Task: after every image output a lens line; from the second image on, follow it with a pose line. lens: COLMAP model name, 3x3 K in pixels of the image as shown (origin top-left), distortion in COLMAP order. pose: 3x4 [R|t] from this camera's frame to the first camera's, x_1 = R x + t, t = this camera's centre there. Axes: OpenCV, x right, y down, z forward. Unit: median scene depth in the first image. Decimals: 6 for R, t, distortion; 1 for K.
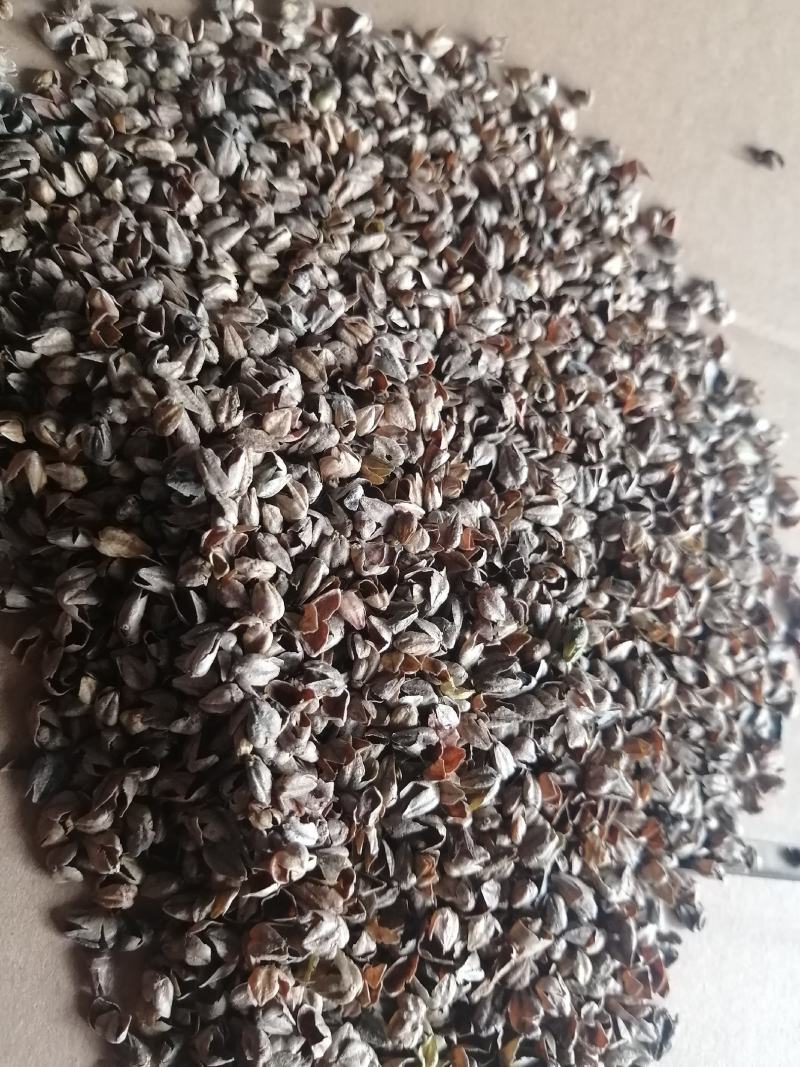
lens RADIAL K [[864.6, 0, 400.0], [0, 864.6, 533.5], [0, 0, 1]] dist [-0.060935, 0.019229]
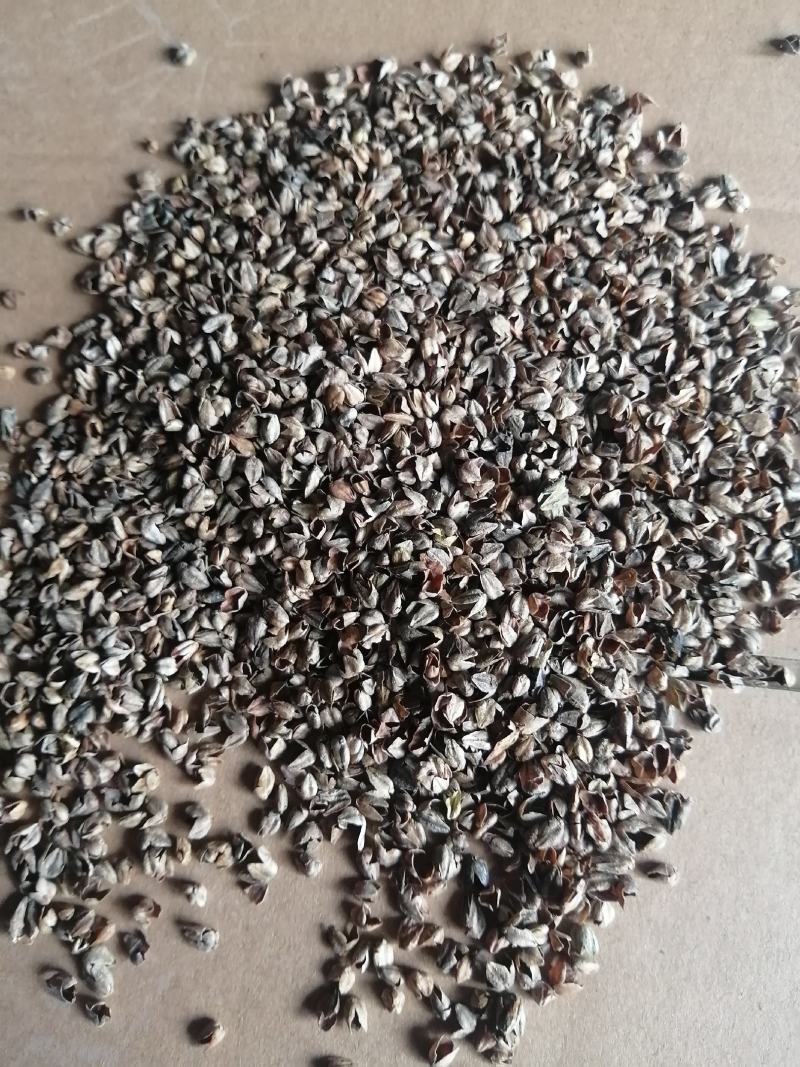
lens RADIAL K [[864.6, 0, 400.0], [0, 864.6, 533.5], [0, 0, 1]] dist [-0.060935, 0.019229]
pose [[0.898846, -0.133640, -0.417391, 0.464284], [0.127535, 0.990918, -0.042626, 0.187303], [0.419297, -0.014918, 0.907726, -0.215010]]
